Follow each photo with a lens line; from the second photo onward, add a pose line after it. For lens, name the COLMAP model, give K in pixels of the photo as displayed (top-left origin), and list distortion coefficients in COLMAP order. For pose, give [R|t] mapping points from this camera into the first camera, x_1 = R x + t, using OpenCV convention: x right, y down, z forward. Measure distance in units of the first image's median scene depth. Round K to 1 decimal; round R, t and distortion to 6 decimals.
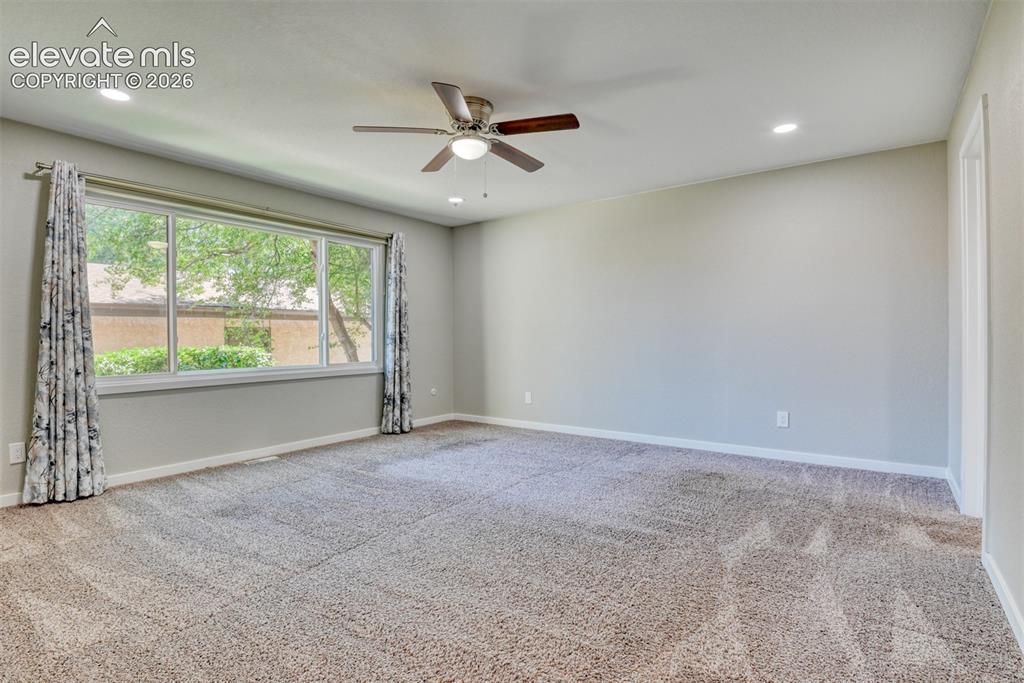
lens RADIAL K [[506.4, 0, 508.5], [0, 506.4, 336.6], [0, 0, 1]] dist [-0.016668, -0.008086]
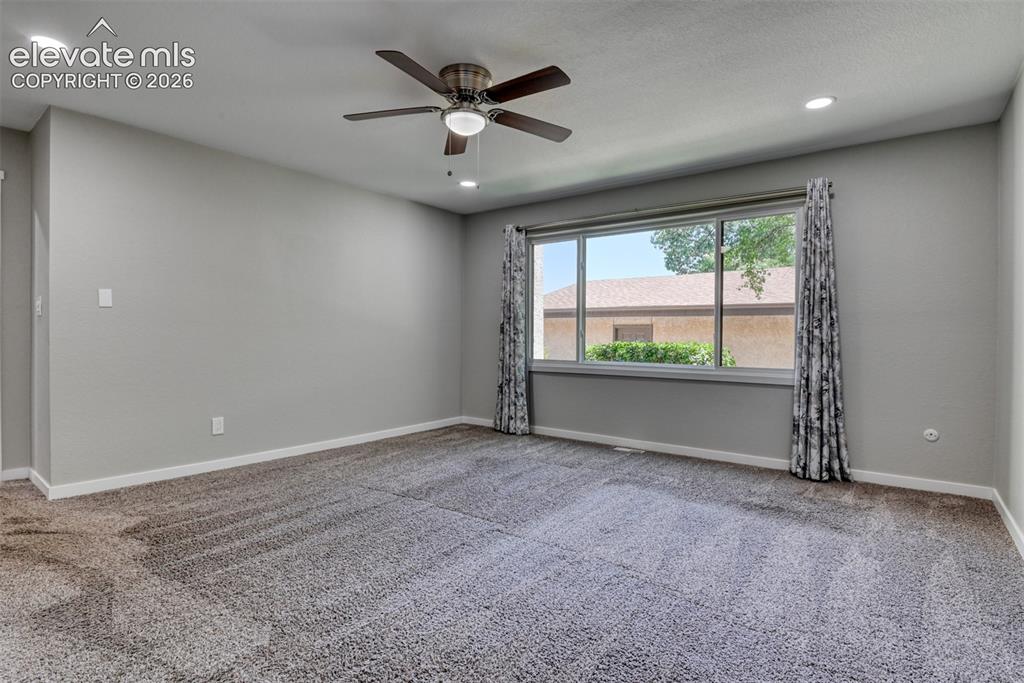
lens RADIAL K [[506.4, 0, 516.1], [0, 506.4, 340.9], [0, 0, 1]] dist [-0.016668, -0.008086]
pose [[-0.018281, 0.017936, -0.999672, 0.460770], [-0.005787, 0.999820, 0.018045, -0.001697], [0.999816, 0.006115, -0.018174, 0.629407]]
